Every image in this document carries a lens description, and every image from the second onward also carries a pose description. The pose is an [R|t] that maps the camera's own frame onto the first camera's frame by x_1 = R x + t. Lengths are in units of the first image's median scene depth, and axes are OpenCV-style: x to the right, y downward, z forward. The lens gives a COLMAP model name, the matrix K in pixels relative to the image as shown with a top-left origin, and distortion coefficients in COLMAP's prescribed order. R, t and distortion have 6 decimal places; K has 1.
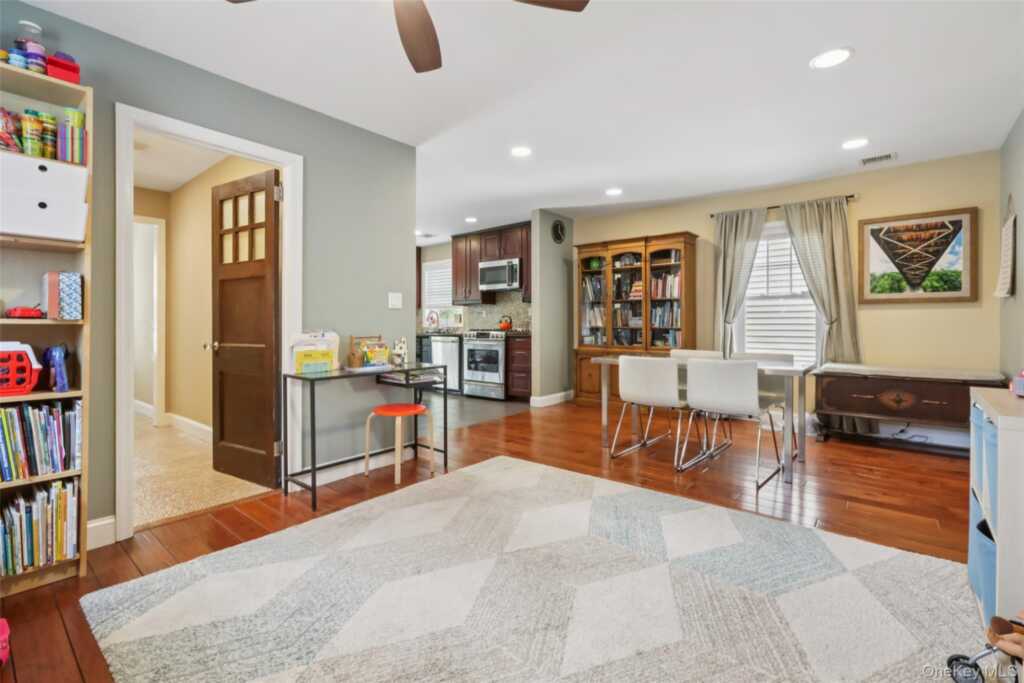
lens RADIAL K [[463.0, 0, 513.9], [0, 463.0, 324.2], [0, 0, 1]] dist [0.001572, 0.000342]
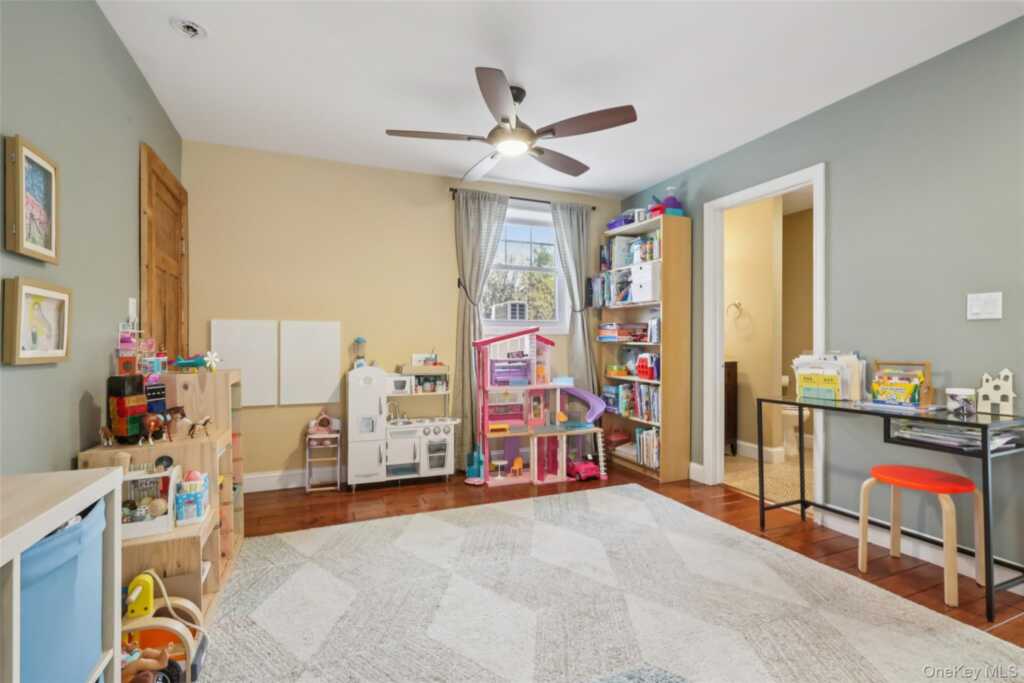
lens RADIAL K [[474.1, 0, 512.0], [0, 474.1, 341.5], [0, 0, 1]] dist [-0.000832, 0.000485]
pose [[-0.463807, -0.003928, -0.885927, 0.440821], [0.000281, 0.999989, -0.004580, -0.002283], [0.885936, -0.002373, -0.463801, 0.592877]]
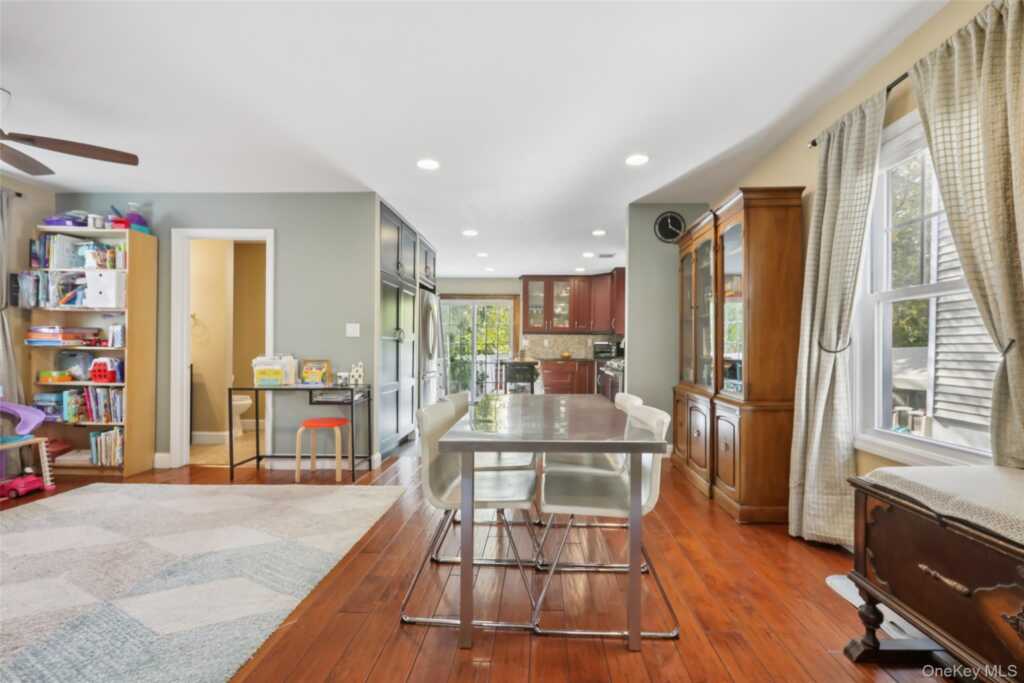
lens RADIAL K [[461.0, 0, 529.2], [0, 461.0, 349.6], [0, 0, 1]] dist [0.000444, 0.000766]
pose [[0.614852, 0.003213, -0.788636, 0.739193], [-0.004142, 0.999991, 0.000845, -0.003885], [0.788632, 0.002748, 0.614860, 0.505035]]
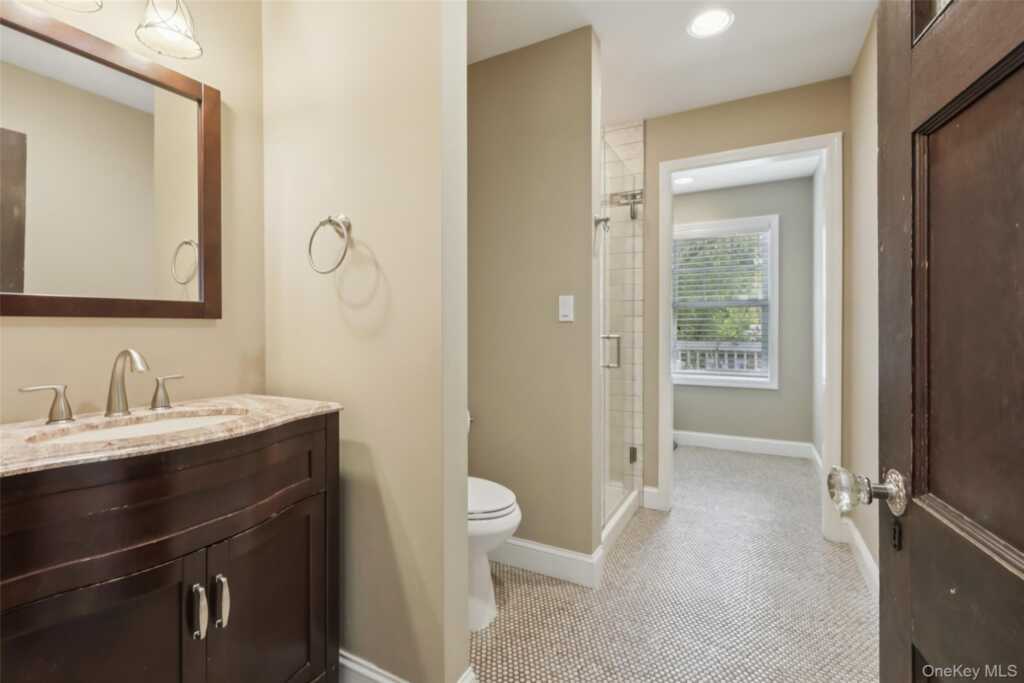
lens RADIAL K [[462.0, 0, 513.9], [0, 462.0, 358.4], [0, 0, 1]] dist [-0.000497, 0.000337]
pose [[0.189859, 0.002347, -0.981809, -0.356714], [0.000940, 0.999996, 0.002572, 0.004318], [0.981811, -0.001412, 0.189856, 0.605646]]
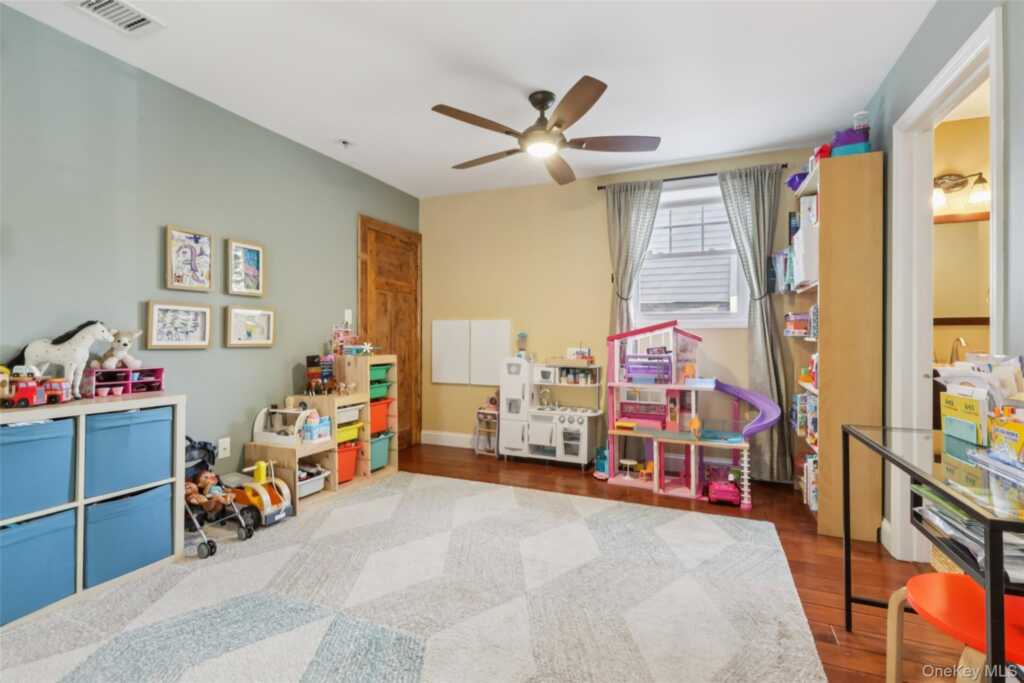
lens RADIAL K [[468.5, 0, 516.5], [0, 468.5, 333.9], [0, 0, 1]] dist [0.000111, 0.000371]
pose [[-0.958658, -0.006537, -0.284484, 0.120611], [-0.004715, 0.999964, -0.007088, -0.003807], [0.284520, -0.005454, -0.958654, 0.892436]]
